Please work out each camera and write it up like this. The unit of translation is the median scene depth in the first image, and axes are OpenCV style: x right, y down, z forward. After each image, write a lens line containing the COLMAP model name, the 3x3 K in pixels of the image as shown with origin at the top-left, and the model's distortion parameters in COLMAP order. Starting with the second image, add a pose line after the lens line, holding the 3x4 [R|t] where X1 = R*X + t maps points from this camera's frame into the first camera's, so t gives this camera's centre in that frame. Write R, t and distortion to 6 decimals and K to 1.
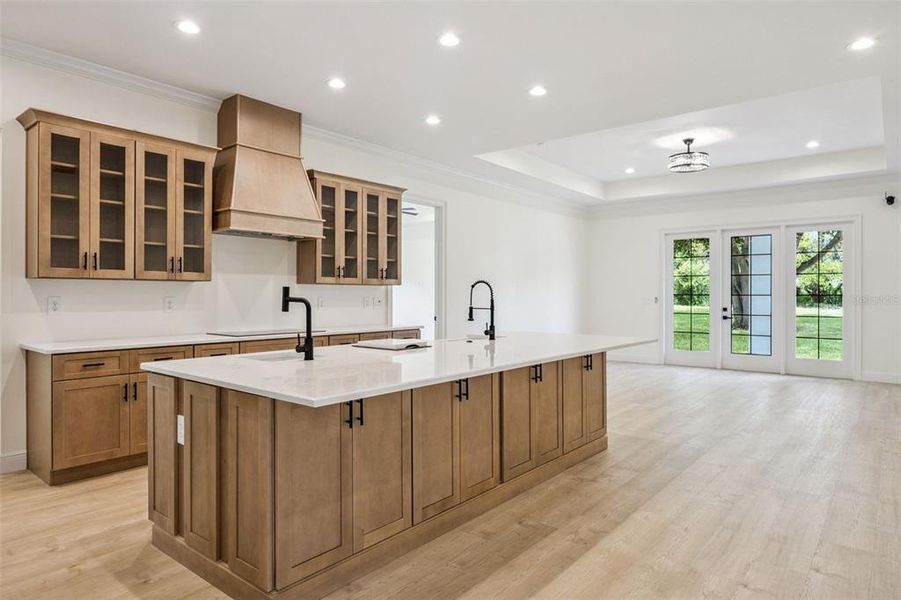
lens RADIAL K [[536.4, 0, 450.5], [0, 536.4, 300.0], [0, 0, 1]] dist [0.000188, 0.000151]
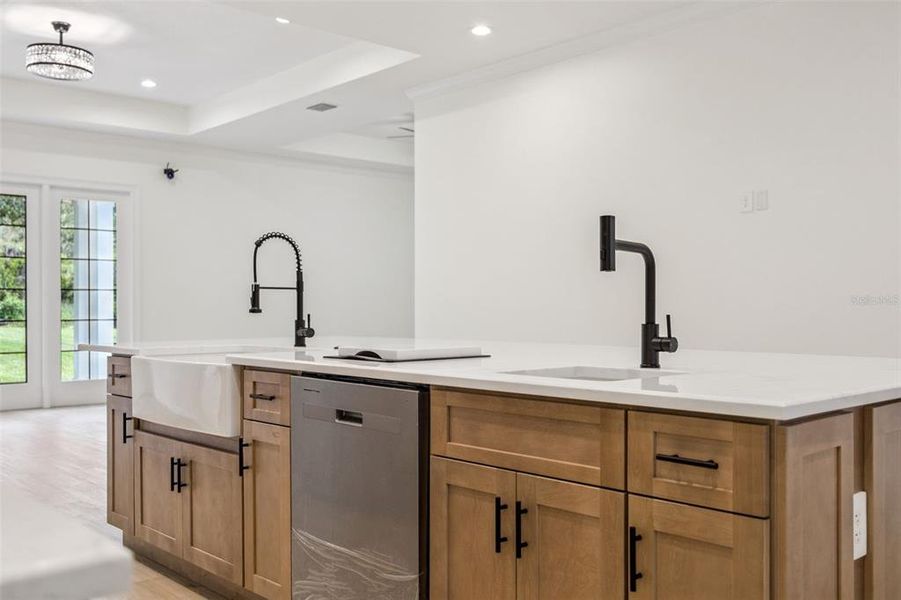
lens RADIAL K [[851.9, 0, 453.1], [0, 851.9, 310.9], [0, 0, 1]] dist [-0.003593, -0.002034]
pose [[0.132032, -0.008162, 0.991212, -0.764977], [0.012199, 0.999904, 0.006608, 0.036205], [-0.991170, 0.011220, 0.132119, 0.763215]]
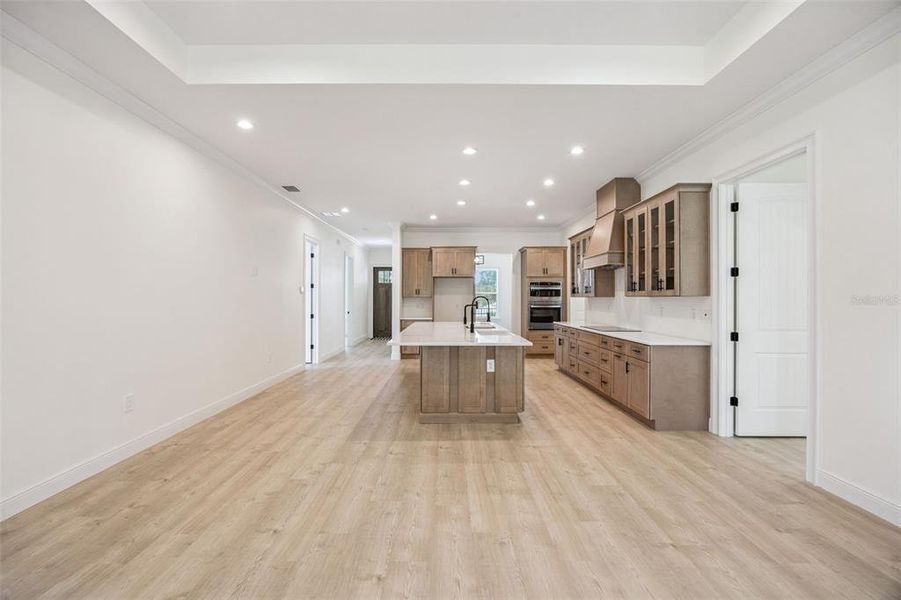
lens RADIAL K [[387.6, 0, 444.6], [0, 387.6, 295.3], [0, 0, 1]] dist [-0.001953, -0.000048]
pose [[-0.769851, -0.007831, -0.638175, 0.921446], [-0.011551, 0.999932, 0.001663, -0.041312], [0.638119, 0.008652, -0.769889, 1.912871]]
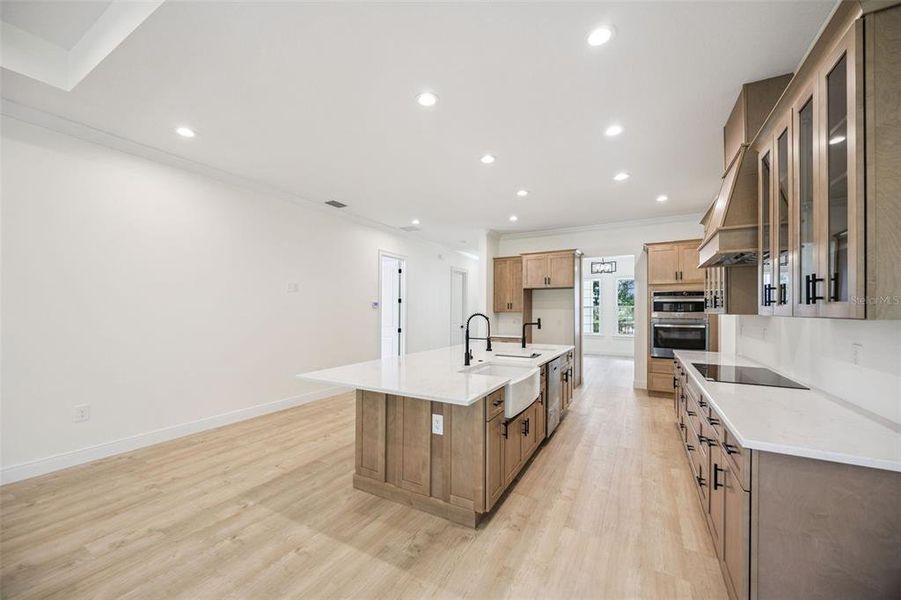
lens RADIAL K [[341.7, 0, 449.0], [0, 341.7, 307.4], [0, 0, 1]] dist [-0.000933, -0.000148]
pose [[-0.983920, -0.007460, -0.178454, 0.254550], [-0.008375, 0.999955, 0.004376, -0.052870], [0.178414, 0.005800, -0.983938, 1.767071]]
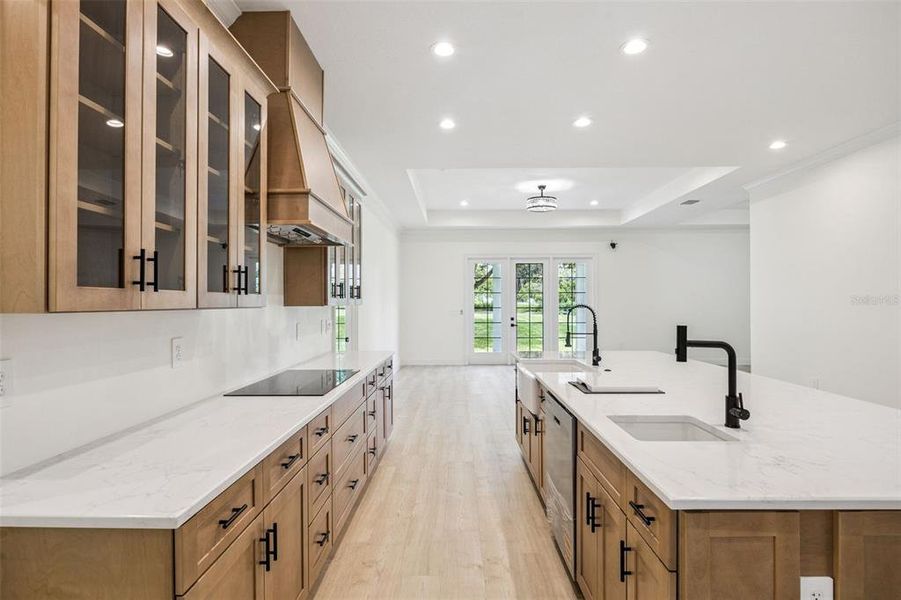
lens RADIAL K [[452.6, 0, 450.5], [0, 452.6, 300.0], [0, 0, 1]] dist [-0.000247, 0.000105]
pose [[0.778611, -0.002168, 0.627503, -0.669720], [0.011541, 0.999874, -0.010866, -0.040557], [-0.627401, 0.015703, 0.778538, 0.538900]]
